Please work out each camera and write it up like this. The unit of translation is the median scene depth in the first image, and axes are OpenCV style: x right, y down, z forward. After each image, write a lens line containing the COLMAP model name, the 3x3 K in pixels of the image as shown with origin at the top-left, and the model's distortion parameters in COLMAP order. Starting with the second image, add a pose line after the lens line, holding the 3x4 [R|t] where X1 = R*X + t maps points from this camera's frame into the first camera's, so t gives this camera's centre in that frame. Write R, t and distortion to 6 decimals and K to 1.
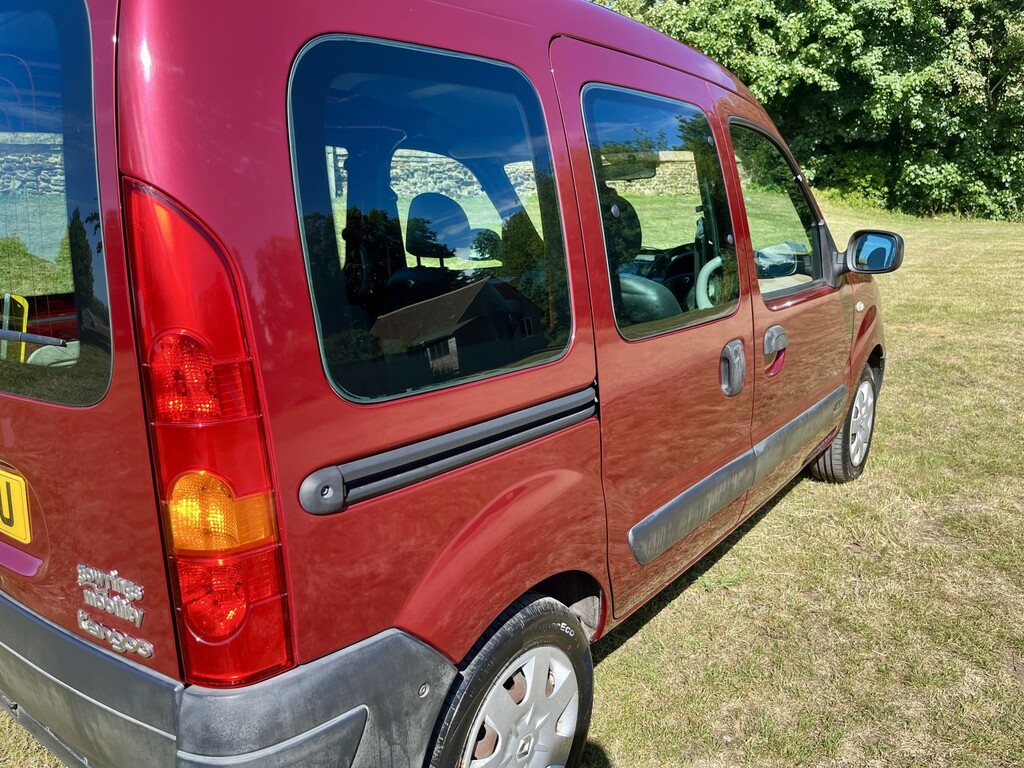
lens RADIAL K [[773.6, 0, 514.9], [0, 773.6, 393.6], [0, 0, 1]] dist [0.063598, -0.095279]
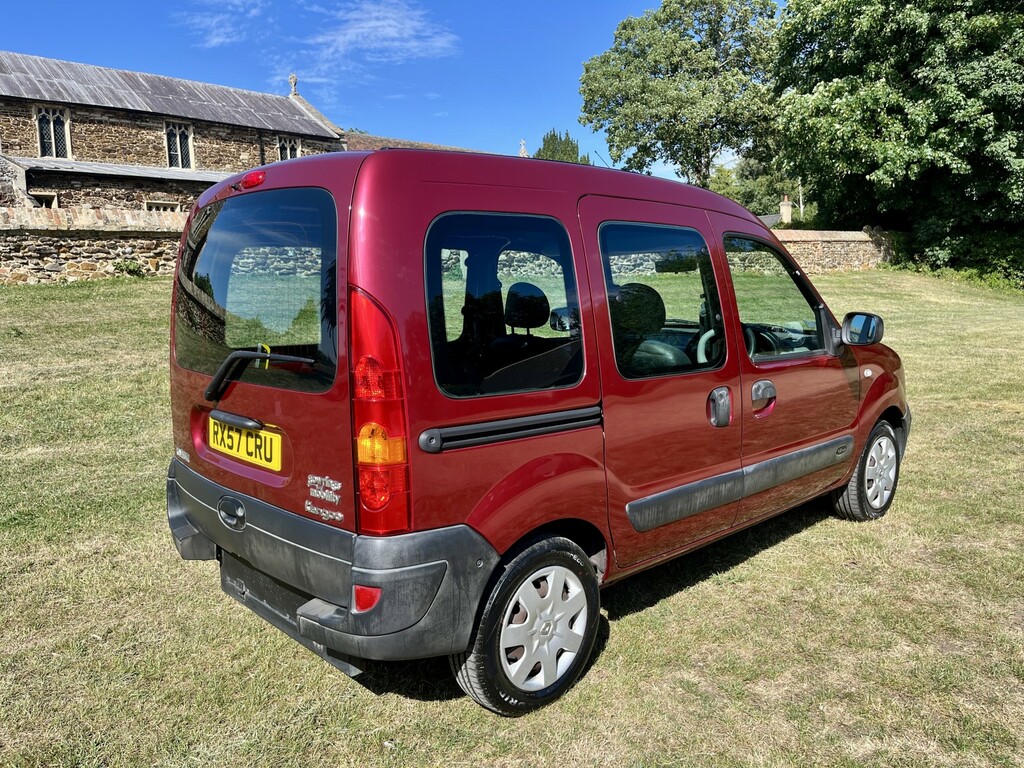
lens RADIAL K [[773.6, 0, 502.9], [0, 773.6, 393.4], [0, 0, 1]] dist [0.063598, -0.095279]
pose [[0.983510, 0.031796, -0.178038, 0.130416], [-0.048543, 0.994711, -0.090514, 0.082352], [0.174218, 0.097664, 0.979852, -0.419997]]
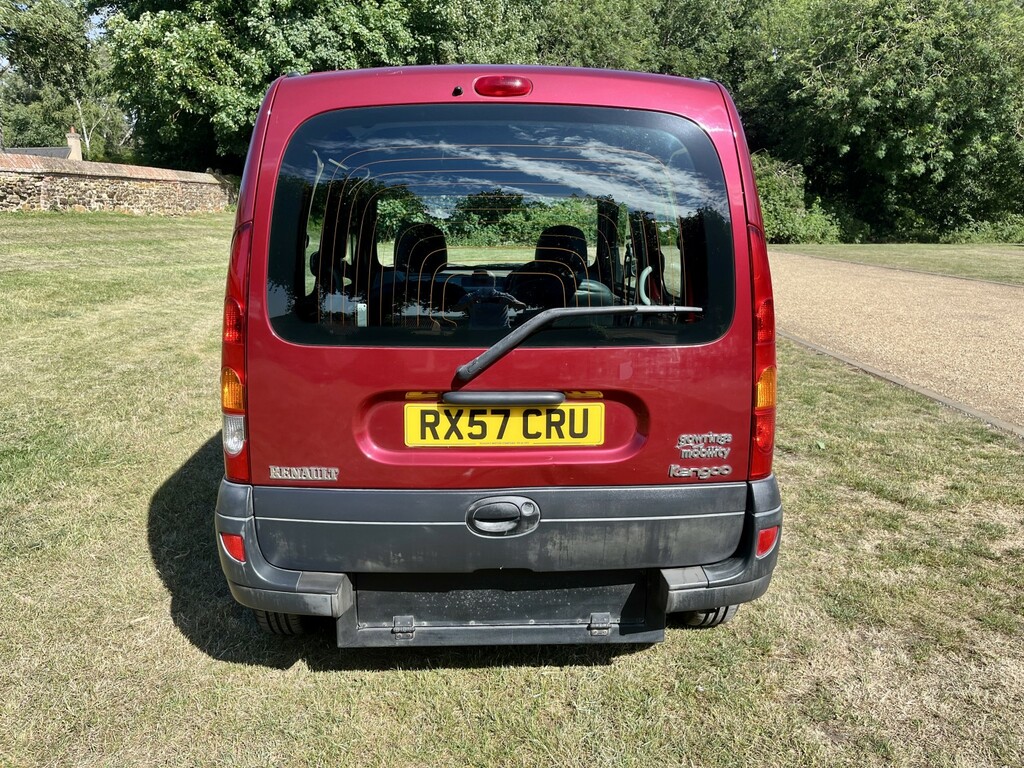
lens RADIAL K [[773.6, 0, 505.5], [0, 773.6, 392.4], [0, 0, 1]] dist [0.063598, -0.095279]
pose [[0.762208, -0.116523, 0.636759, -0.972490], [0.134826, 0.990669, 0.019898, 0.015608], [-0.633136, 0.070685, 0.770806, -0.058654]]
